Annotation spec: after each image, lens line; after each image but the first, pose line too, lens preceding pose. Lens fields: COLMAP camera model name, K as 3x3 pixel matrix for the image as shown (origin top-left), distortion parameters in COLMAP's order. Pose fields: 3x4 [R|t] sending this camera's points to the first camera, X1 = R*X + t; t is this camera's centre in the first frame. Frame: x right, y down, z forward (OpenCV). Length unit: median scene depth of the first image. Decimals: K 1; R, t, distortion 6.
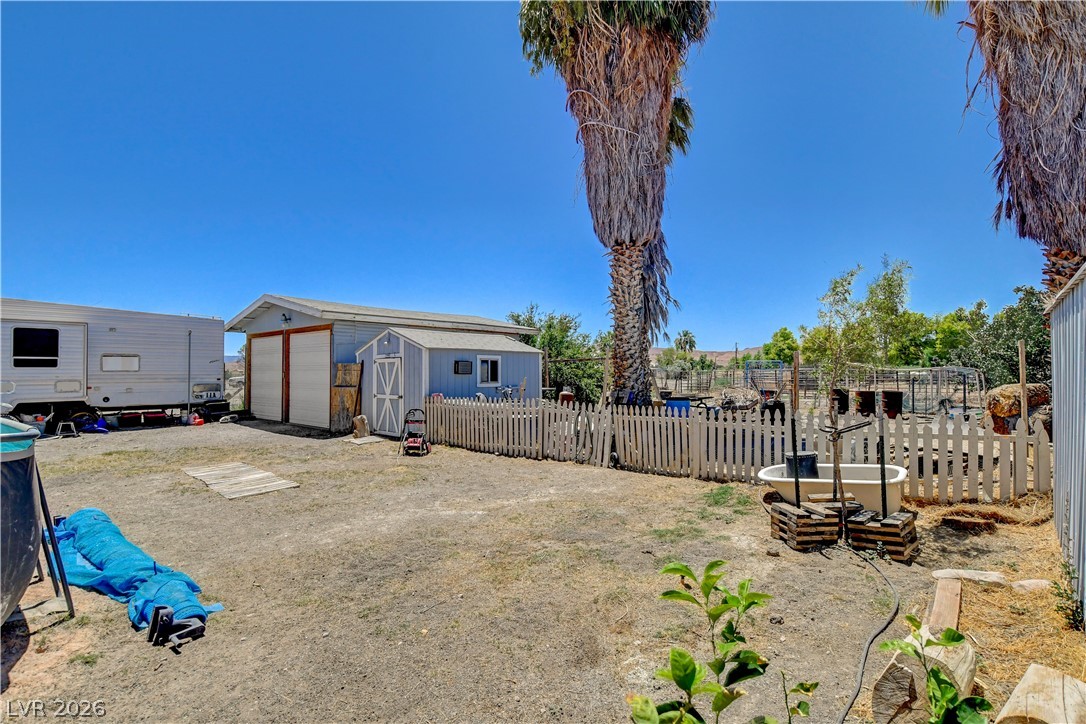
lens RADIAL K [[530.0, 0, 546.1], [0, 530.0, 355.7], [0, 0, 1]] dist [-0.012633, 0.000938]
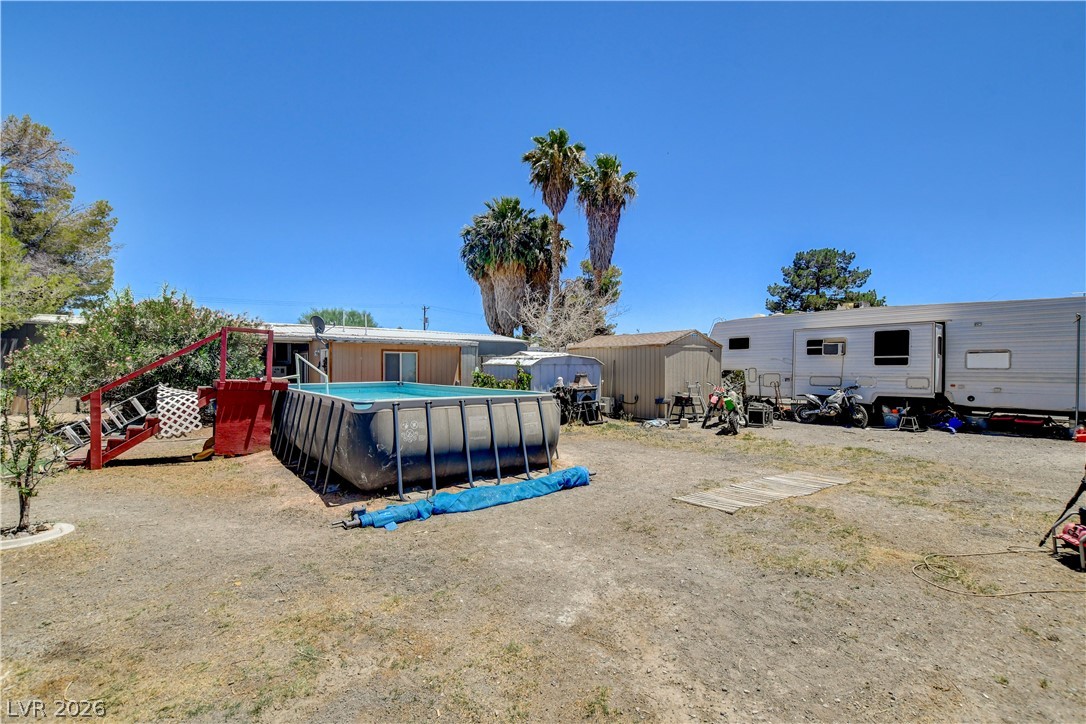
lens RADIAL K [[471.5, 0, 543.0], [0, 471.5, 362.0], [0, 0, 1]] dist [-0.001131, -0.000238]
pose [[-0.212766, -0.006635, -0.977081, 0.180805], [0.031961, 0.999395, -0.013746, 0.004989], [0.976580, -0.034153, -0.212425, 0.492210]]
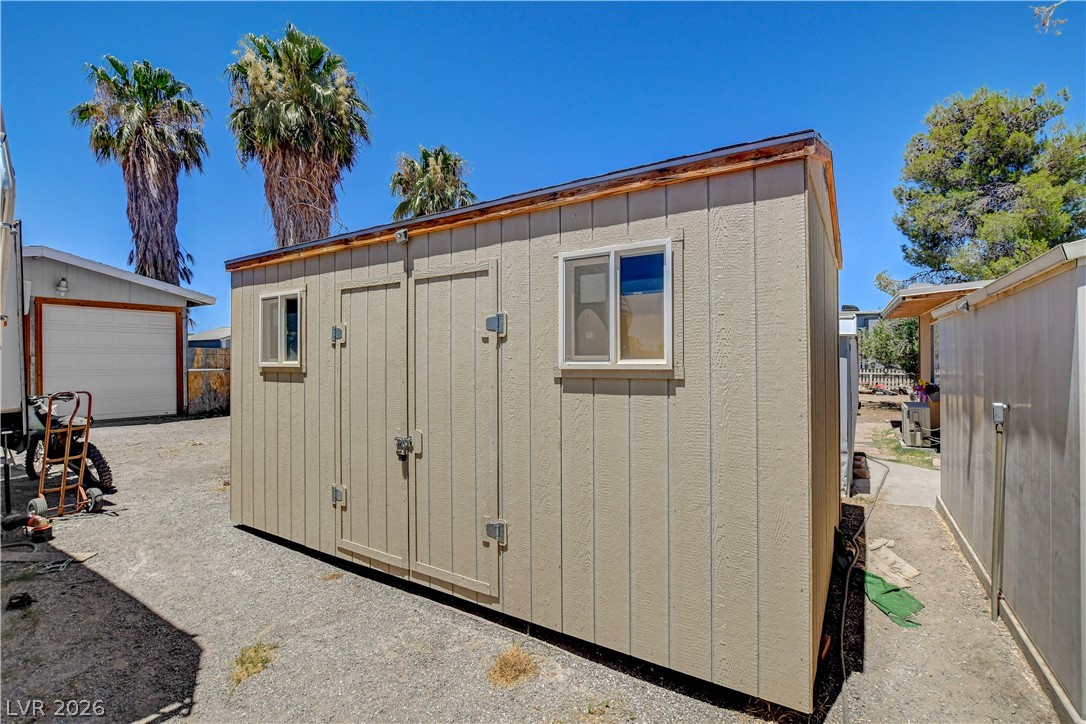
lens RADIAL K [[507.8, 0, 558.2], [0, 507.8, 358.1], [0, 0, 1]] dist [-0.026022, -0.000008]
pose [[-0.174663, 0.003627, 0.984622, -1.565181], [-0.027190, 0.999594, -0.008506, 0.025621], [-0.984253, -0.028258, -0.174493, 0.506713]]
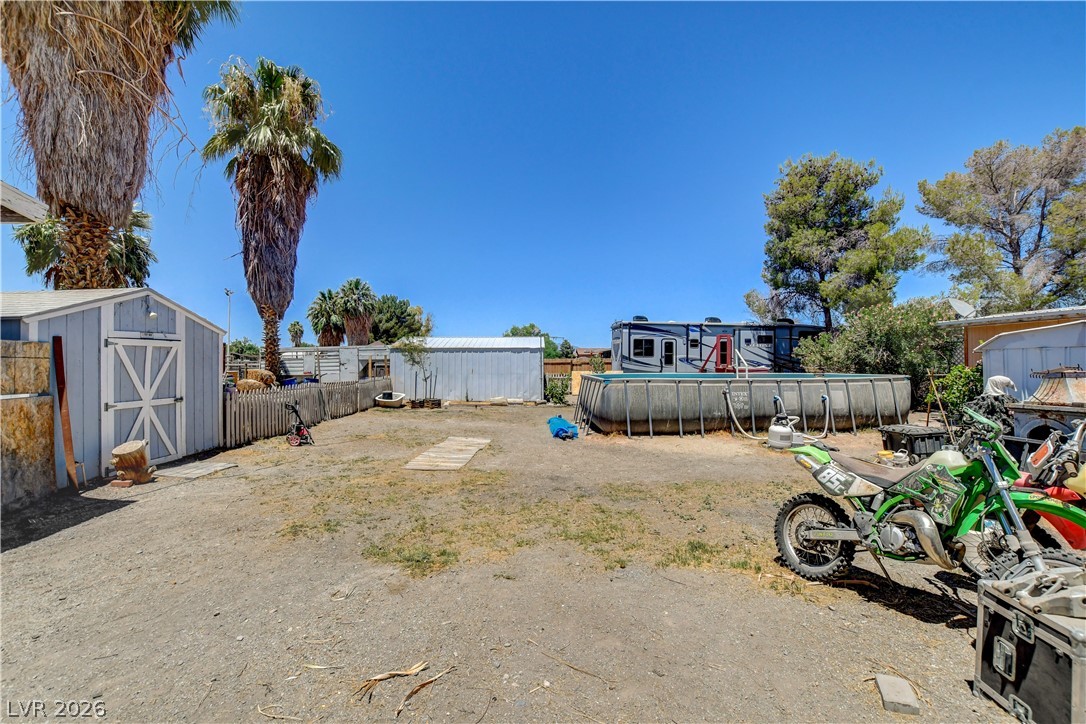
lens RADIAL K [[475.7, 0, 543.0], [0, 475.7, 362.0], [0, 0, 1]] dist [-0.035325, 0.008861]
pose [[-0.656603, 0.005571, 0.754216, -0.946773], [-0.021523, 0.999427, -0.026121, 0.033098], [-0.753929, -0.033384, -0.656107, 0.960655]]
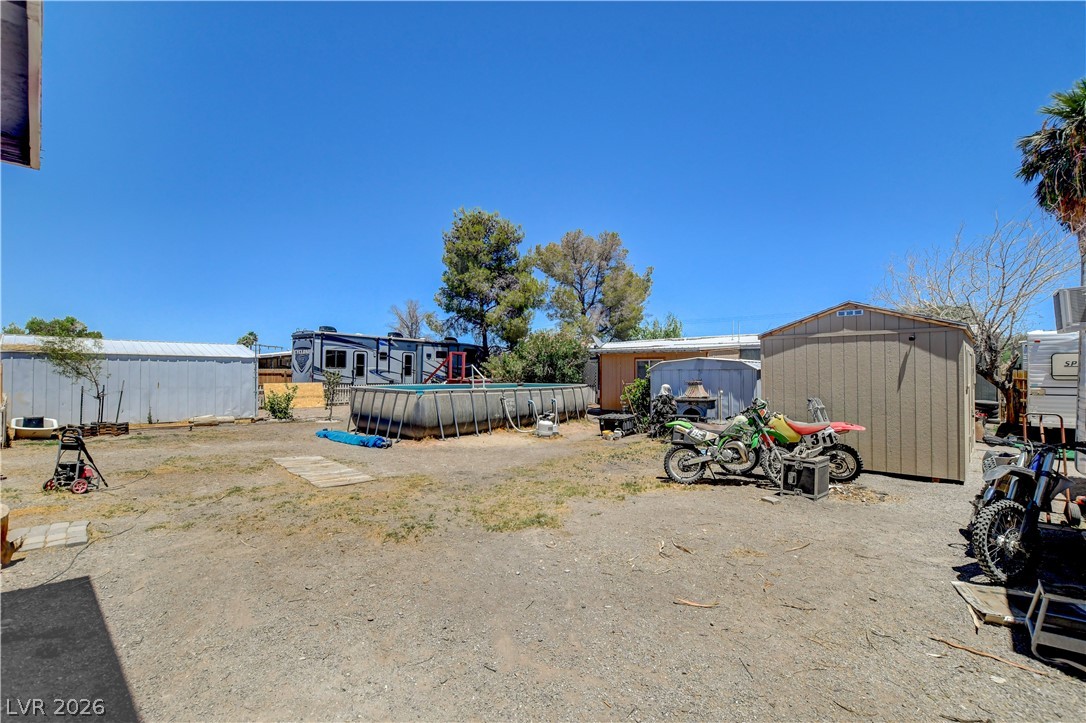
lens RADIAL K [[471.7, 0, 544.2], [0, 471.7, 373.0], [0, 0, 1]] dist [-0.019915, -0.000032]
pose [[-0.998662, -0.001259, 0.051691, -0.700858], [-0.003037, 0.999406, -0.034327, 0.035108], [-0.051617, -0.034438, -0.998073, 1.235266]]
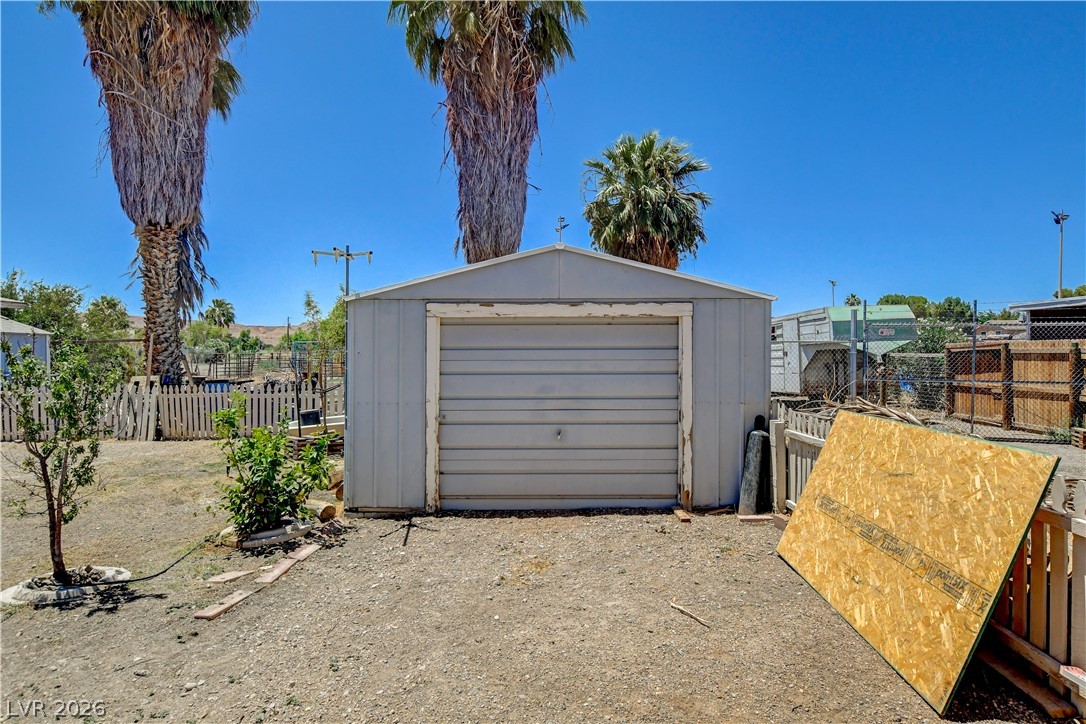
lens RADIAL K [[690.3, 0, 547.2], [0, 690.3, 348.6], [0, 0, 1]] dist [0.001543, 0.002218]
pose [[0.764526, 0.000321, 0.644593, -0.125742], [-0.016359, 0.999687, 0.018905, -0.018613], [-0.644385, -0.024998, 0.764292, -0.441546]]
